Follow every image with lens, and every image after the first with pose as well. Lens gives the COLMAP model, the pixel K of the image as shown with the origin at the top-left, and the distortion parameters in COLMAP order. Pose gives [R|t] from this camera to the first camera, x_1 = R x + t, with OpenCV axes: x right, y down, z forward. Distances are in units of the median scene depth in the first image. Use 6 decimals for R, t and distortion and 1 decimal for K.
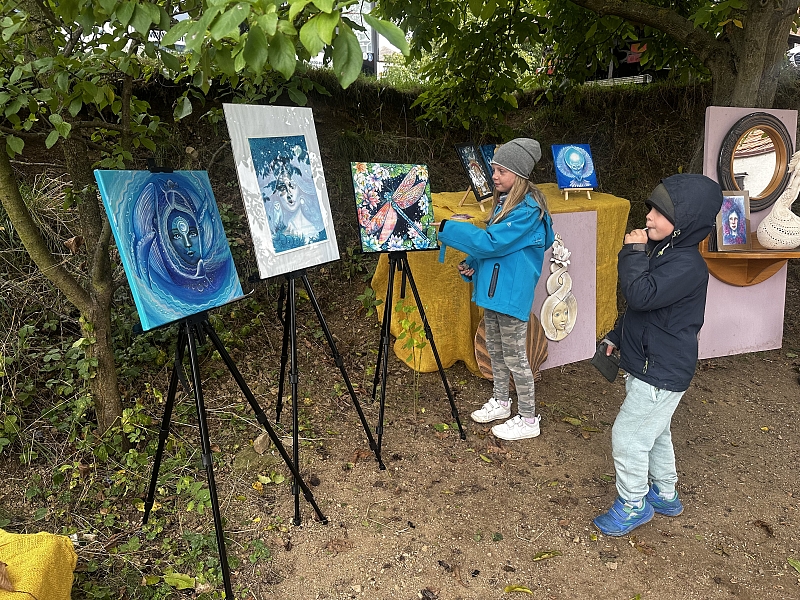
lens RADIAL K [[570.8, 0, 400.0], [0, 570.8, 300.0], [0, 0, 1]] dist [0.008218, -0.006212]
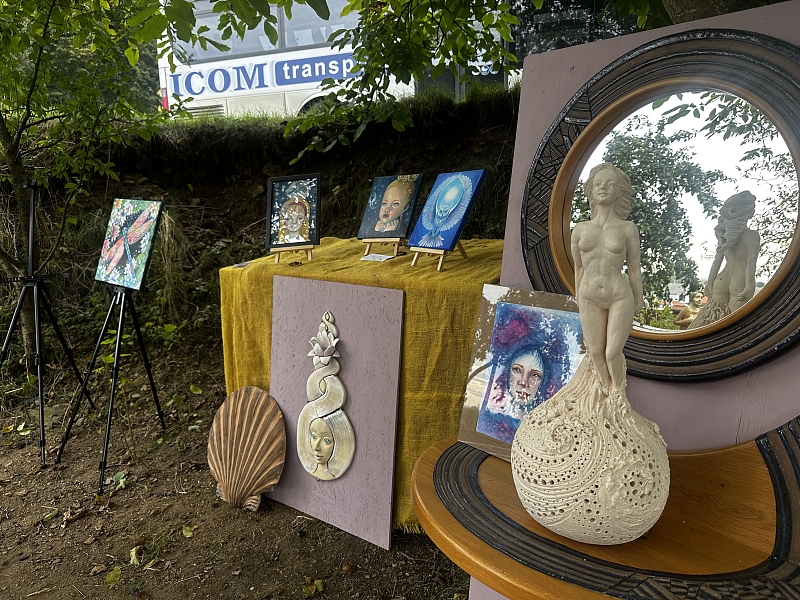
lens RADIAL K [[570.8, 0, 400.0], [0, 570.8, 300.0], [0, 0, 1]] dist [0.008218, -0.006212]
pose [[0.395971, 0.172207, -0.901971, 1.112794], [-0.220574, 0.971336, 0.088617, -0.258190], [0.891378, 0.163862, 0.422605, 1.011322]]
